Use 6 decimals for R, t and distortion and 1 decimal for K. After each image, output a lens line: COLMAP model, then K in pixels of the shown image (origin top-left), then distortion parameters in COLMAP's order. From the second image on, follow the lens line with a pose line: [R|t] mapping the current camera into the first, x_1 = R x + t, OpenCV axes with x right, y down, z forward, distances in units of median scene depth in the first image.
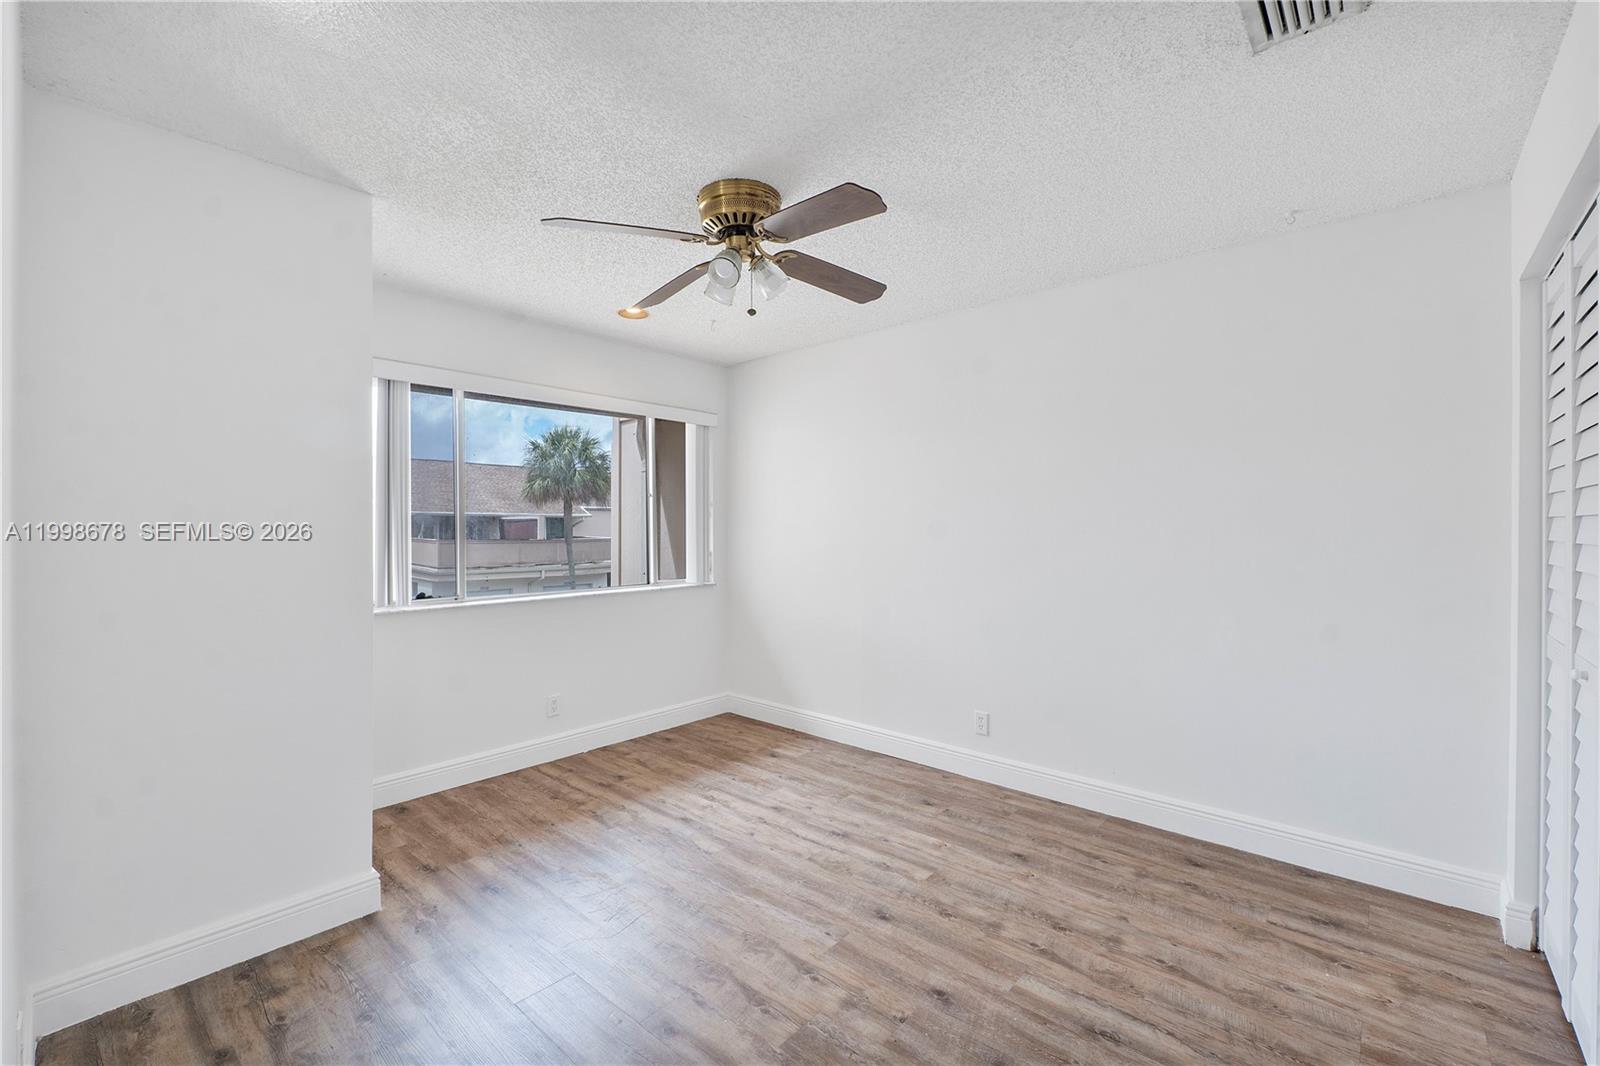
lens RADIAL K [[671.7, 0, 788.7], [0, 671.7, 531.4], [0, 0, 1]] dist [-0.007232, -0.001279]
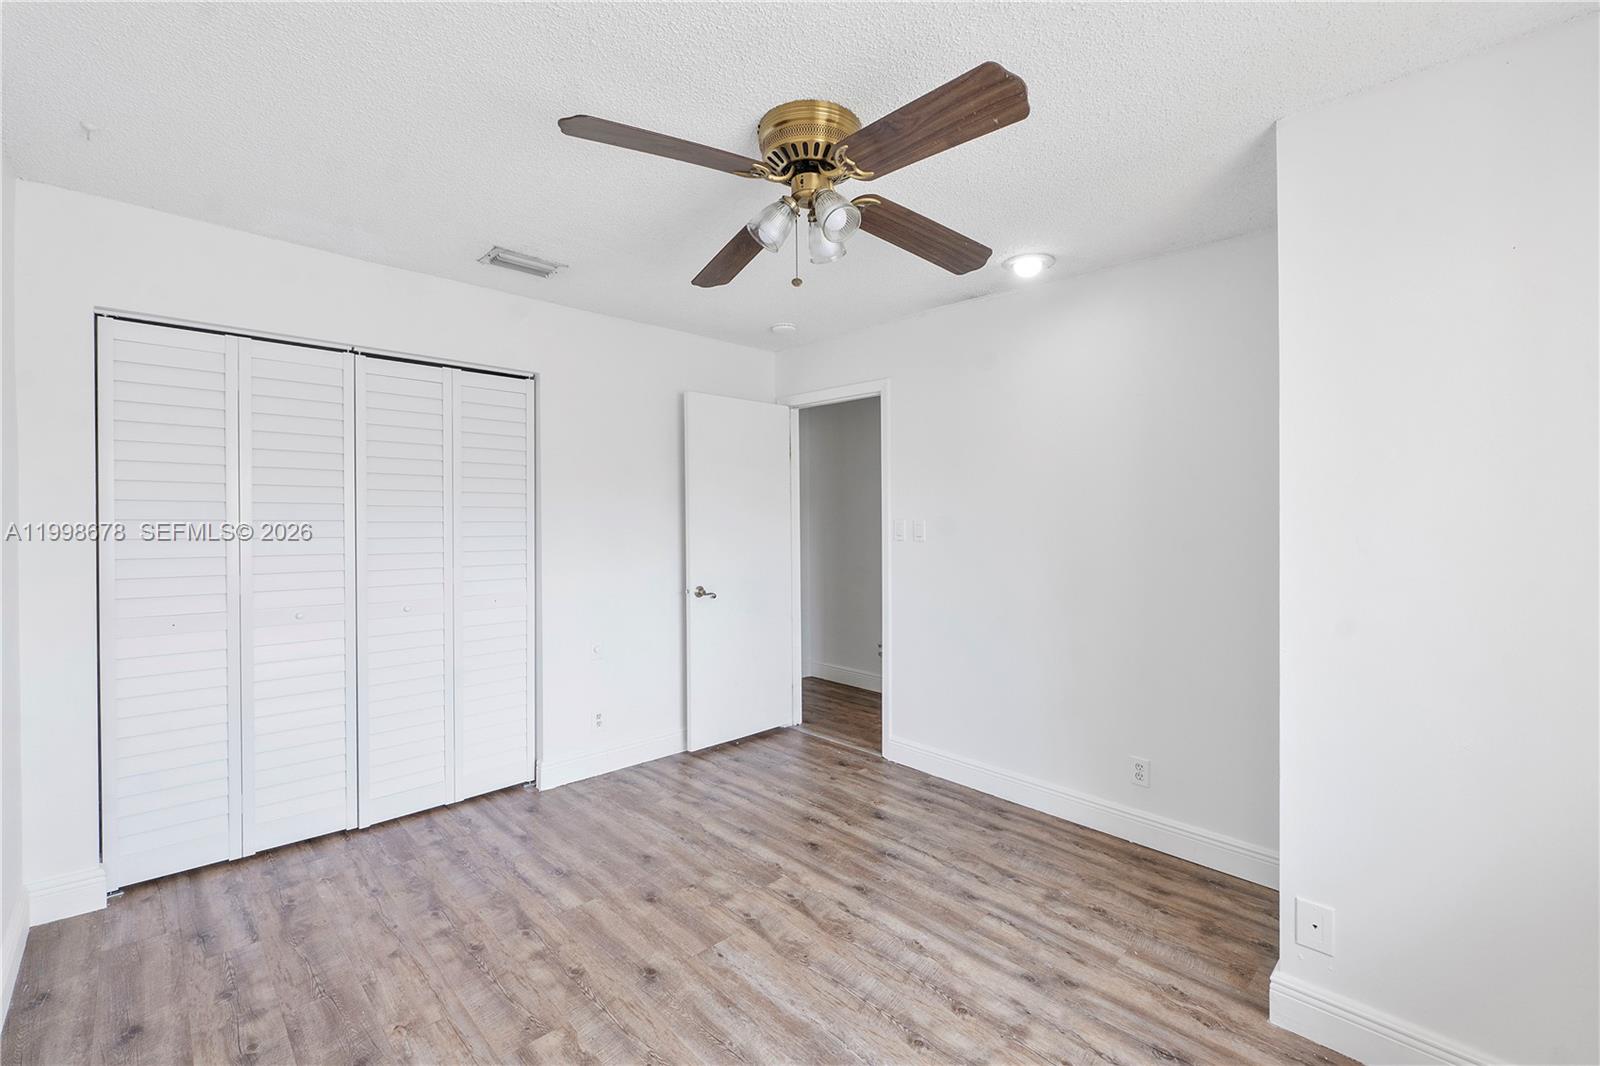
lens RADIAL K [[684.3, 0, 800.0], [0, 684.3, 533.0], [0, 0, 1]] dist [-0.001077, -0.000272]
pose [[-0.997975, -0.010856, 0.062675, -0.112078], [-0.009262, 0.999627, 0.025673, -0.027955], [-0.062930, 0.025041, -0.997704, 1.998719]]
